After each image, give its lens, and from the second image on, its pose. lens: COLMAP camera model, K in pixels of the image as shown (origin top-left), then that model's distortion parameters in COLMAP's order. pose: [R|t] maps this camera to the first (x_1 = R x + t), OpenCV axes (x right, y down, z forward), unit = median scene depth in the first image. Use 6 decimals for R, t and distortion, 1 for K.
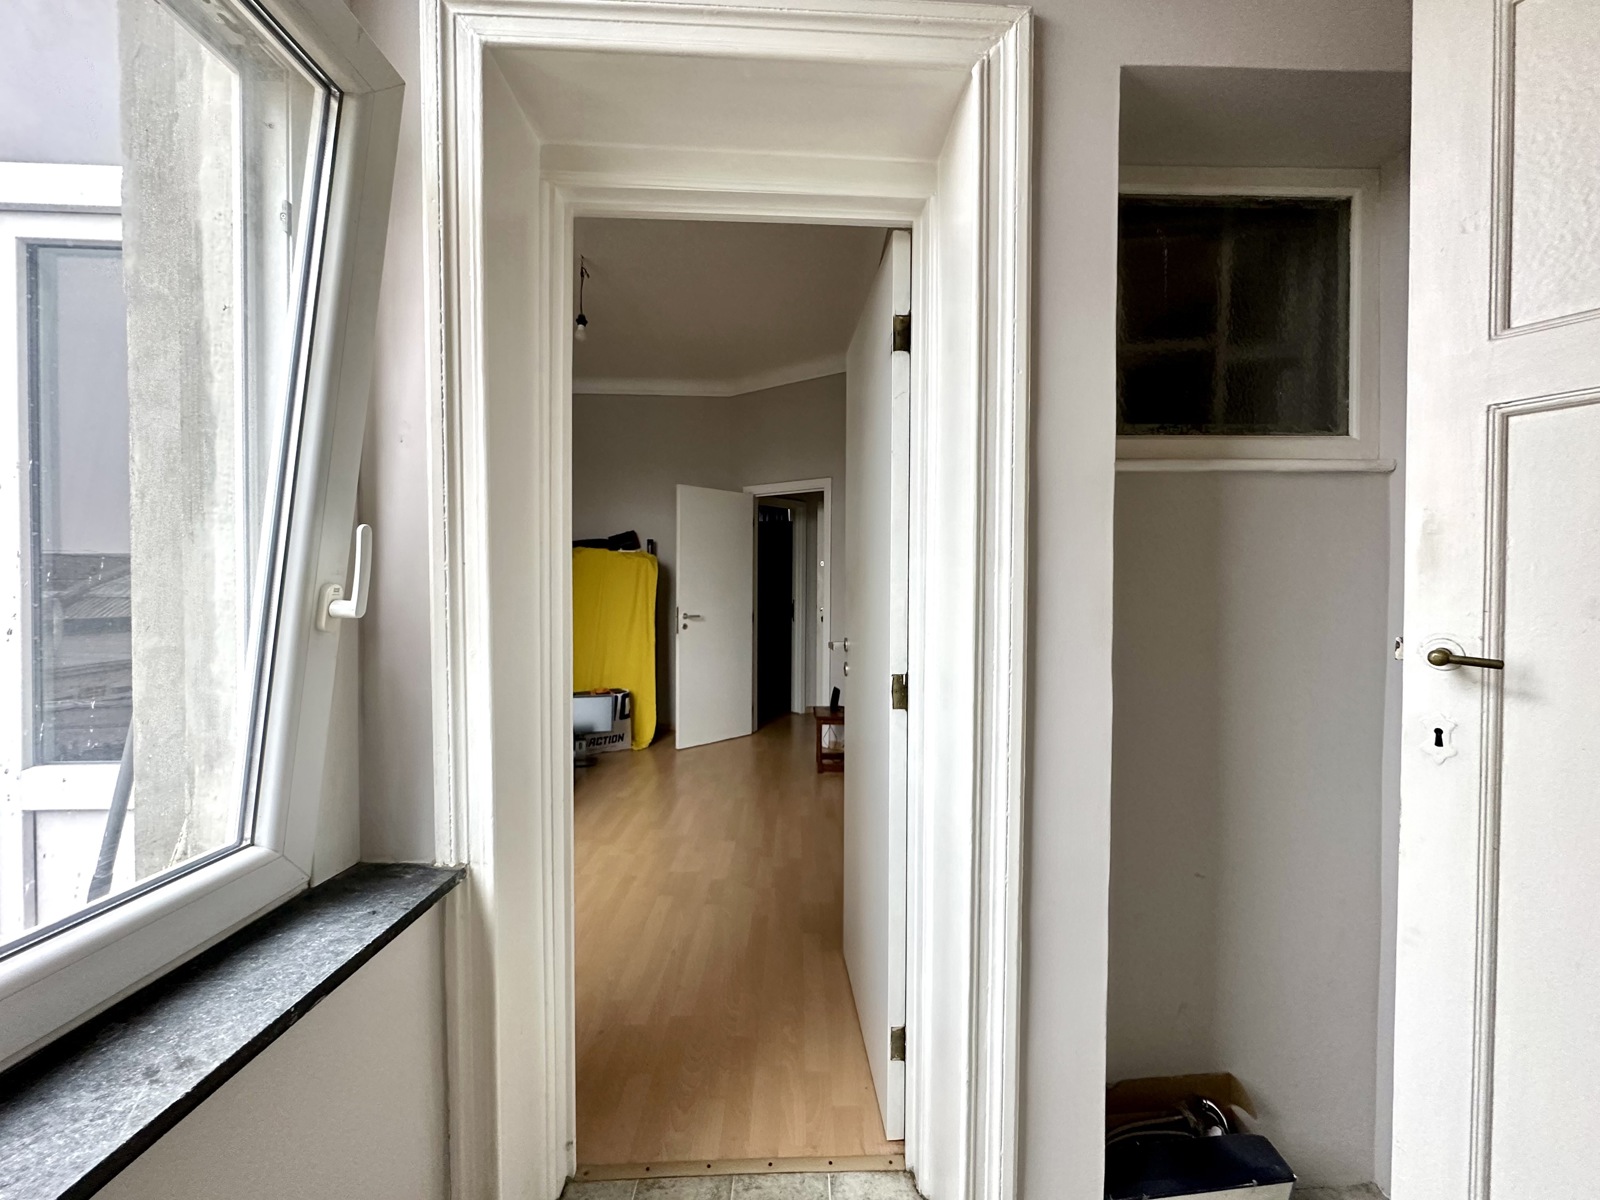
lens RADIAL K [[638.9, 0, 803.8], [0, 638.9, 598.8], [0, 0, 1]] dist [-0.003663, 0.000841]
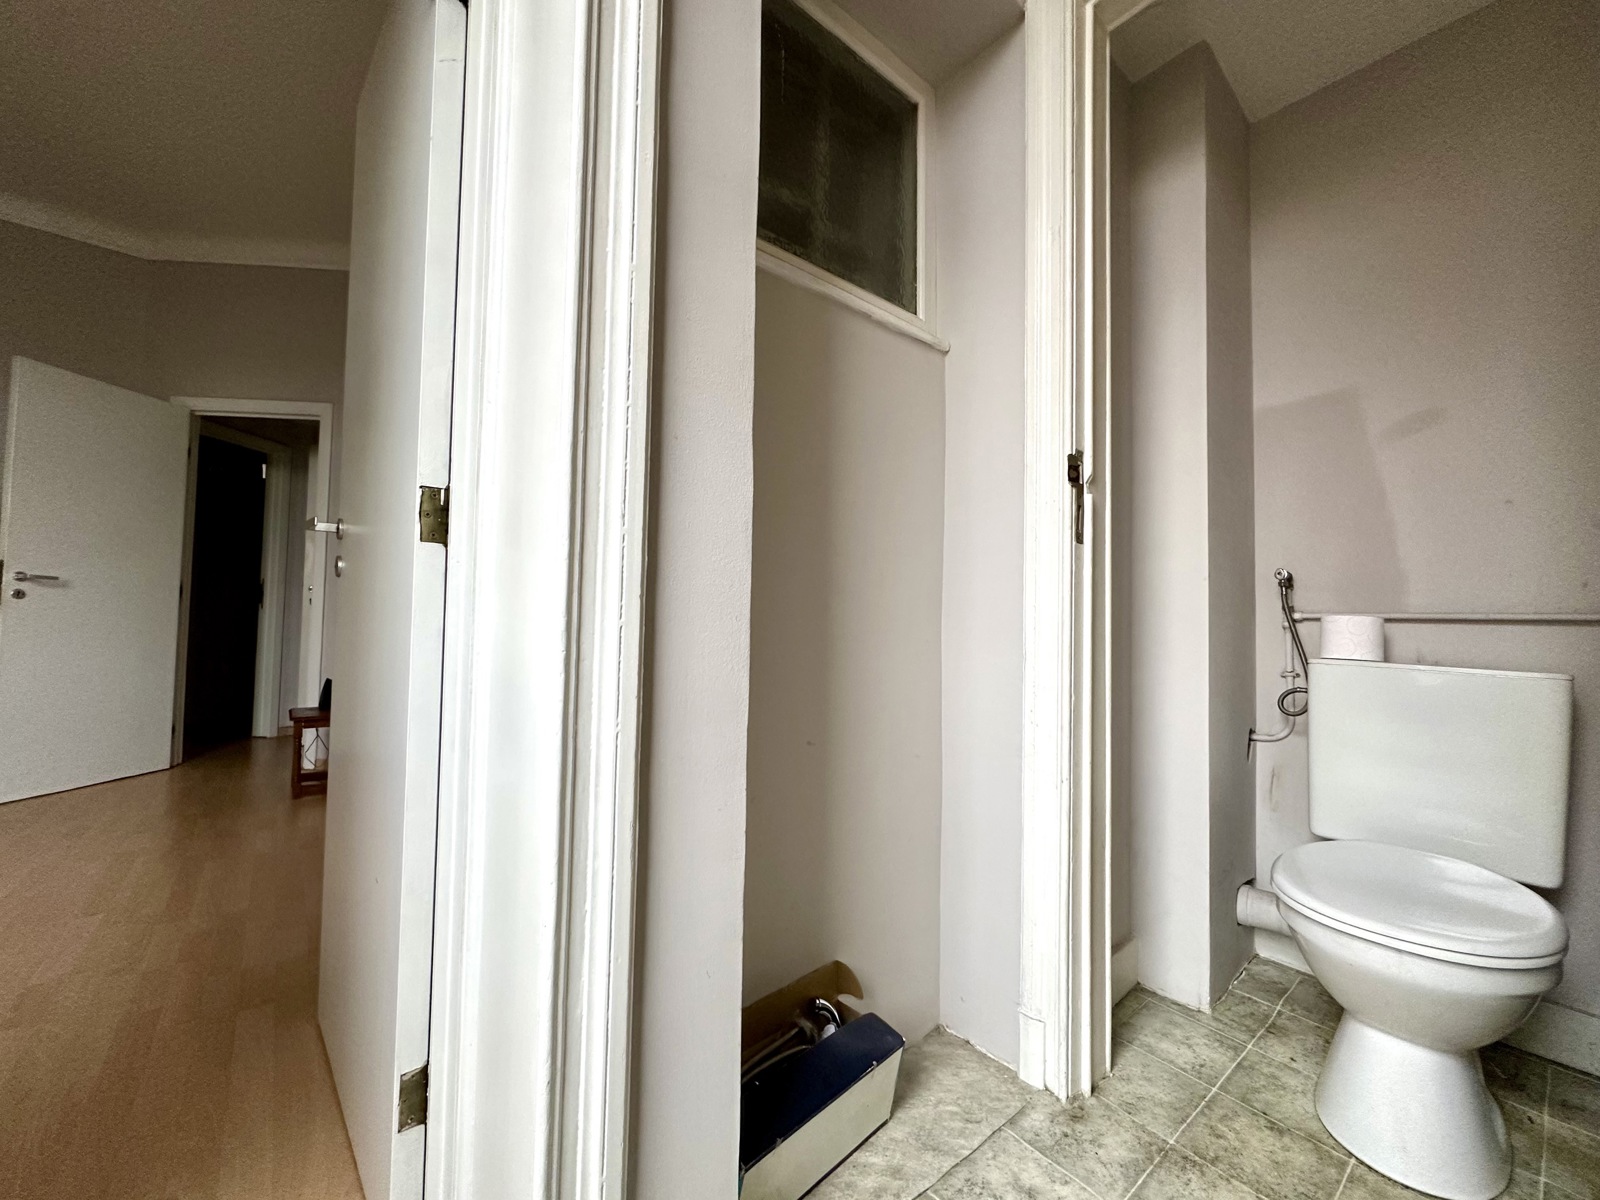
lens RADIAL K [[638.9, 0, 801.6], [0, 638.9, 593.9], [0, 0, 1]] dist [-0.003663, 0.000841]
pose [[0.780375, 0.032498, 0.624467, 0.042074], [-0.000832, 0.998702, -0.050933, 0.249180], [-0.625311, 0.039227, 0.779389, 0.279842]]
